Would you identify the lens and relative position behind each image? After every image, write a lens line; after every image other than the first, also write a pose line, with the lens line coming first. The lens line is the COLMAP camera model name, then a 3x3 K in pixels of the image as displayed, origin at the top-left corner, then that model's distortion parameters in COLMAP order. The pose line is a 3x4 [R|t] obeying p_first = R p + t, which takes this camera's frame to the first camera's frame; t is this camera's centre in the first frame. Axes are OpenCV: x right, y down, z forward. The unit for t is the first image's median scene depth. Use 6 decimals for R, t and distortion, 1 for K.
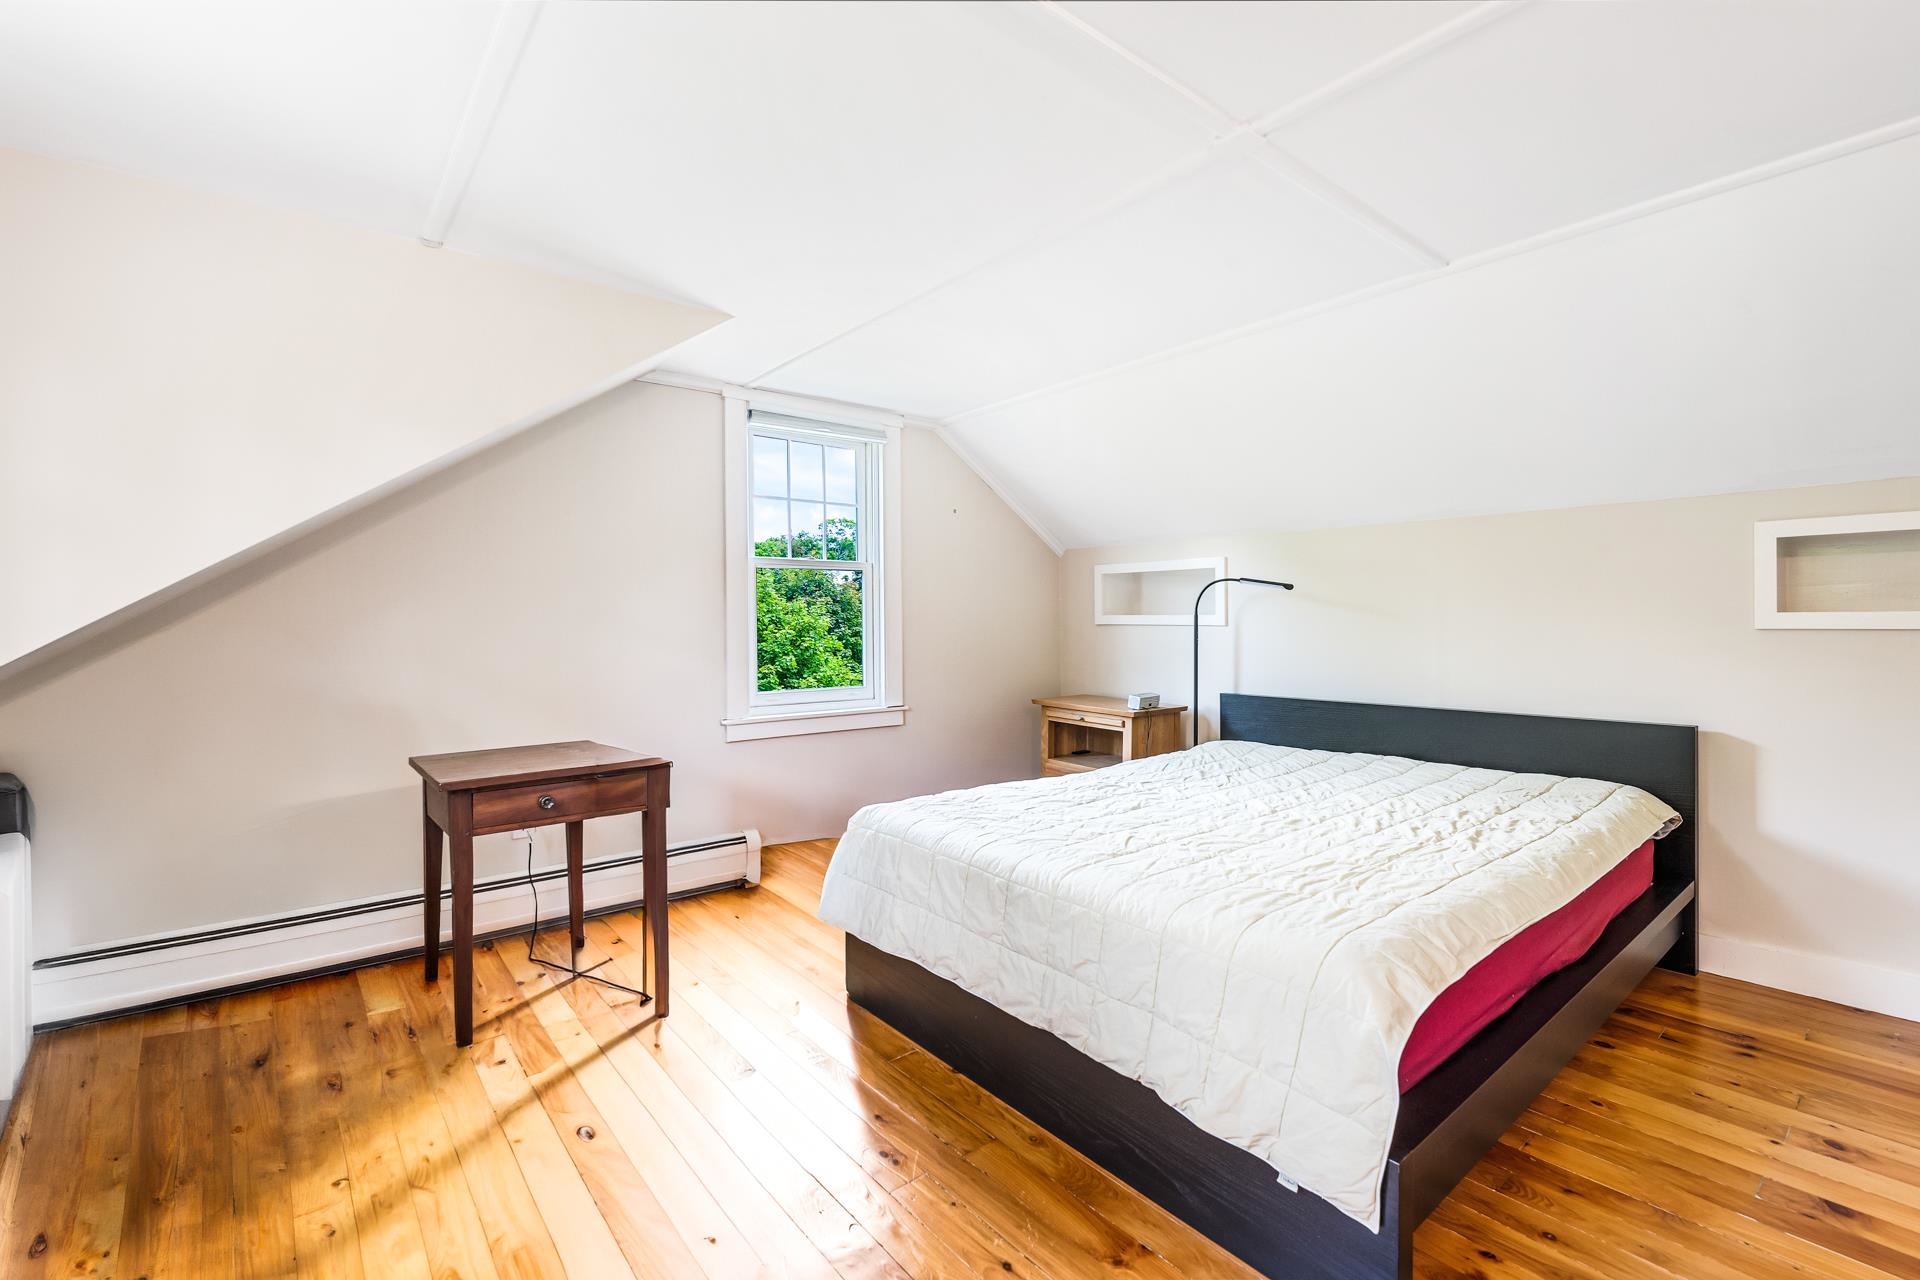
lens RADIAL K [[823.1, 0, 967.3], [0, 823.1, 632.0], [0, 0, 1]] dist [0.001738, -0.005675]
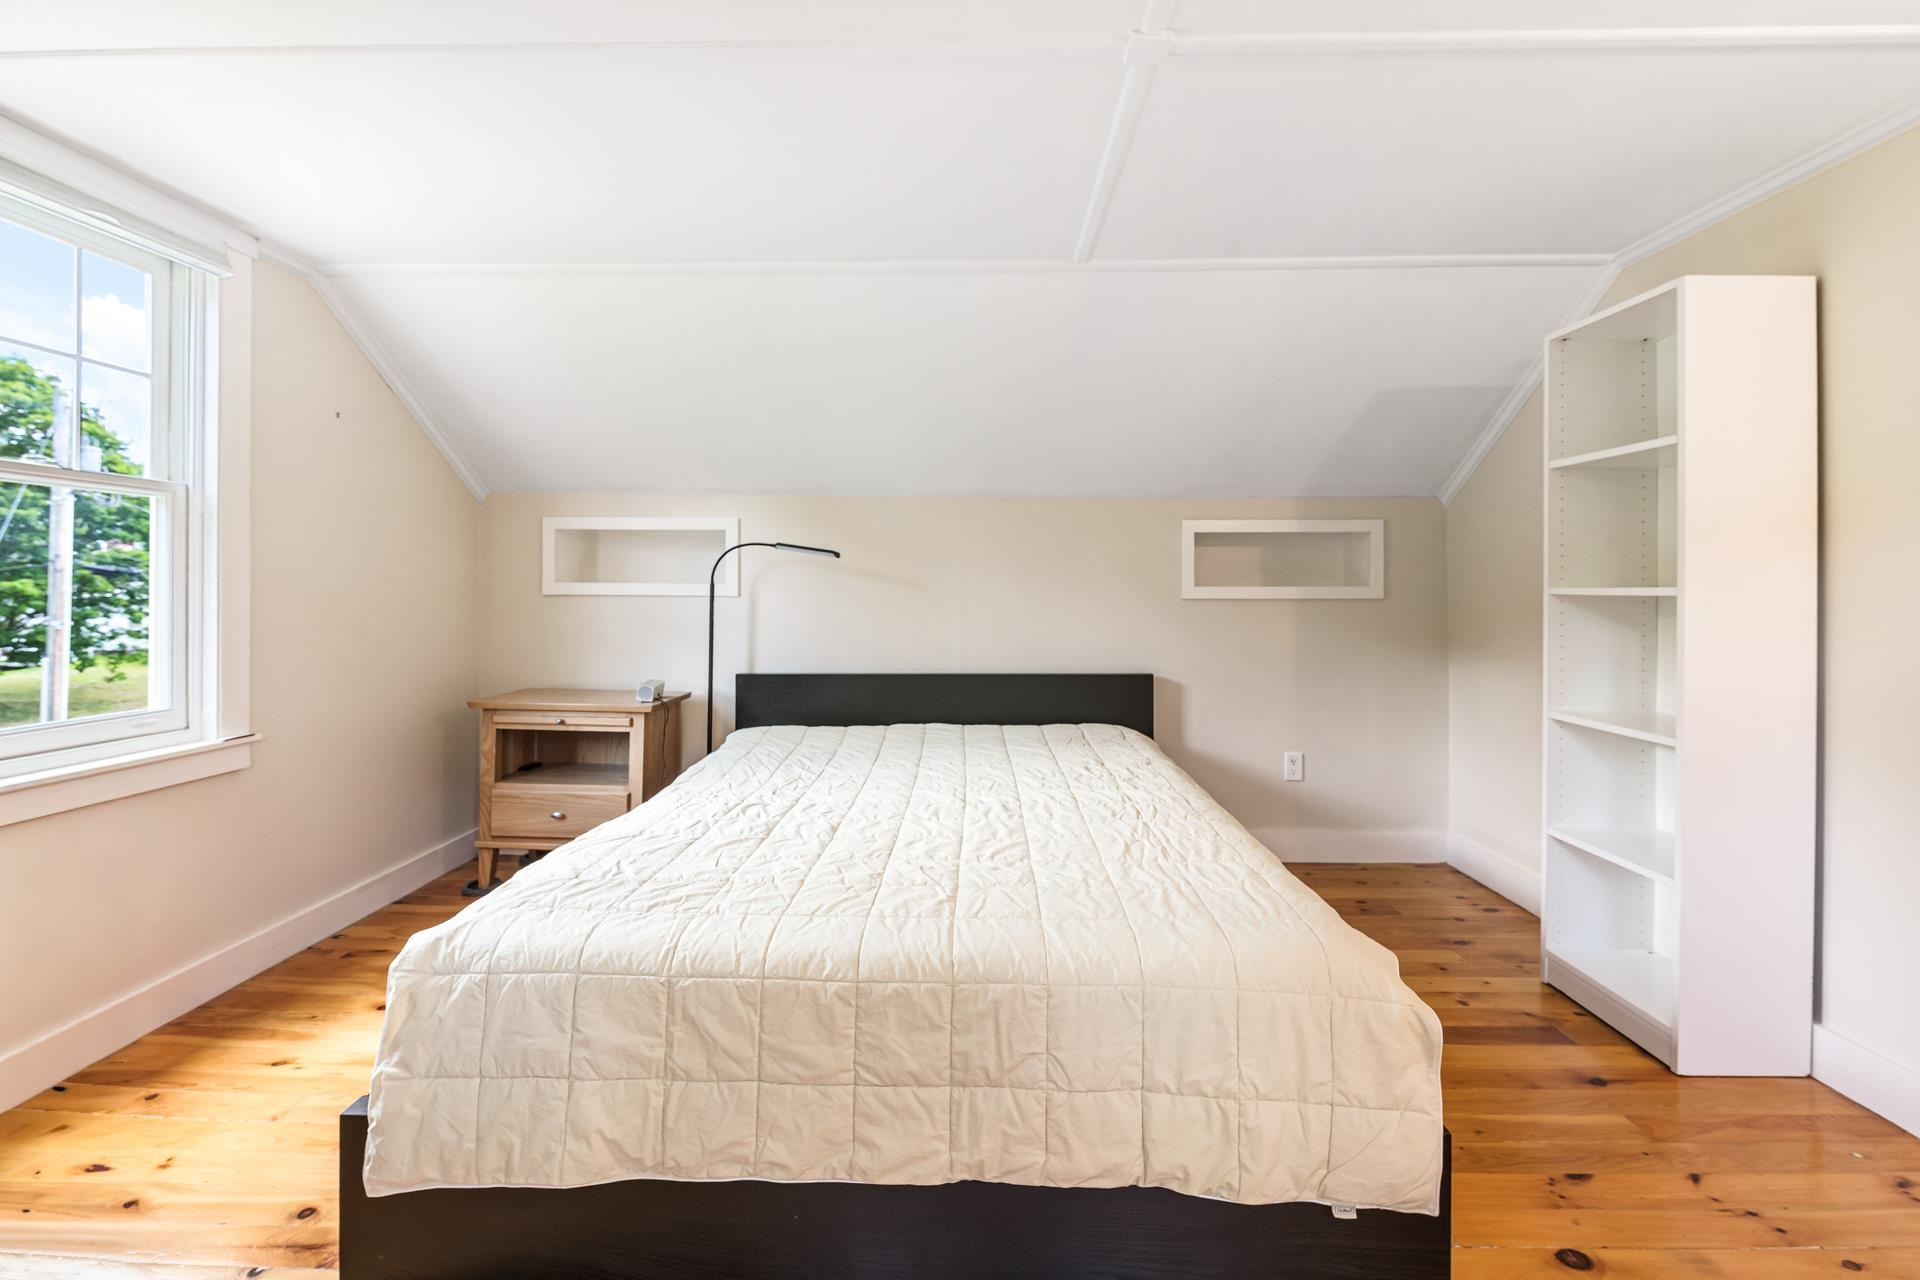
lens RADIAL K [[823.1, 0, 968.2], [0, 823.1, 589.9], [0, 0, 1]] dist [0.001738, -0.005675]
pose [[0.652415, 0.005095, 0.757845, -0.270070], [0.006524, 0.999903, -0.012339, -0.003084], [-0.757834, 0.012994, 0.652318, 0.339758]]
